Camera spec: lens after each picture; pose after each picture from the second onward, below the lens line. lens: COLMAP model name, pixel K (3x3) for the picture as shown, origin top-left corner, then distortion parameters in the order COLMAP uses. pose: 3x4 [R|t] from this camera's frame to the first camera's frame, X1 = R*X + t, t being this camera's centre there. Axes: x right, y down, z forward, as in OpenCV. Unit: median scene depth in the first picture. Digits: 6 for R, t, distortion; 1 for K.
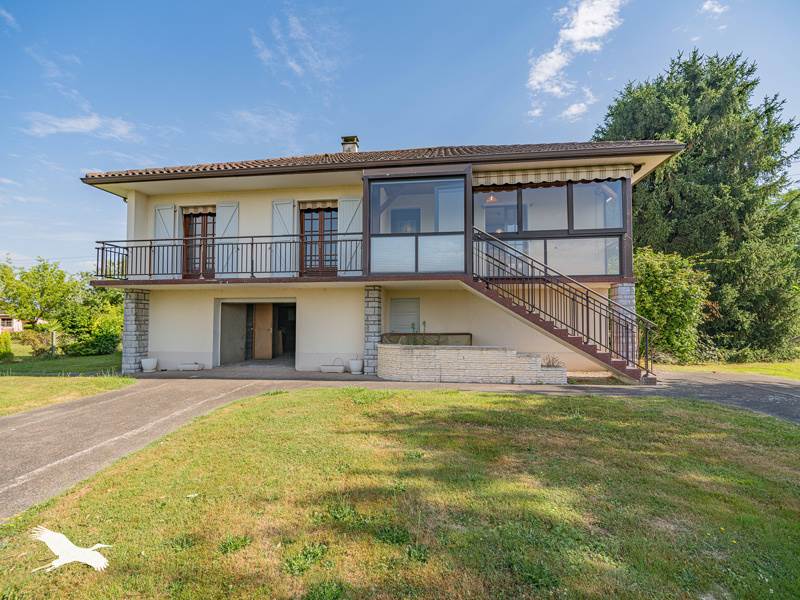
lens RADIAL K [[371.0, 0, 400.0], [0, 371.0, 300.0], [0, 0, 1]] dist [-0.000547, -0.000033]
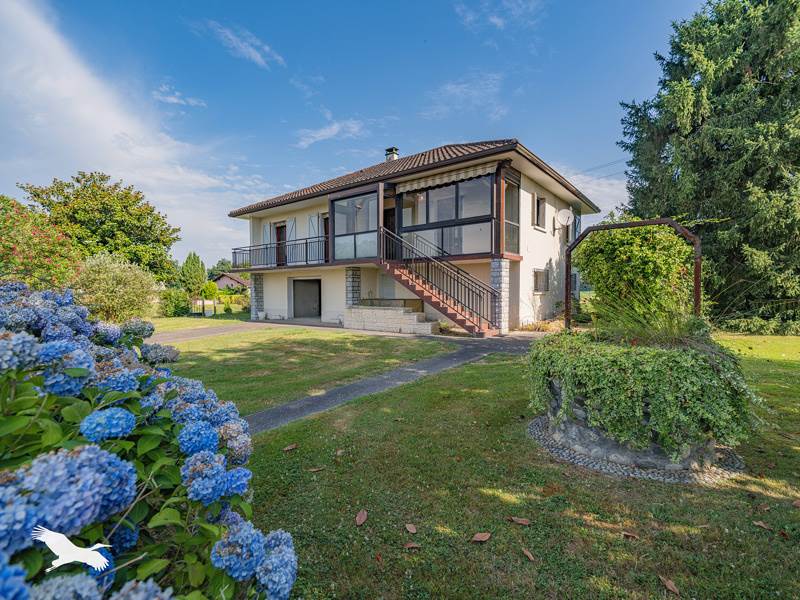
lens RADIAL K [[375.4, 0, 400.0], [0, 375.4, 300.0], [0, 0, 1]] dist [0.003249, 0.000232]
pose [[0.866089, 0.005545, -0.499859, 0.794271], [0.033014, 0.997121, 0.068264, -0.001916], [0.498798, -0.075626, 0.863413, -0.219307]]
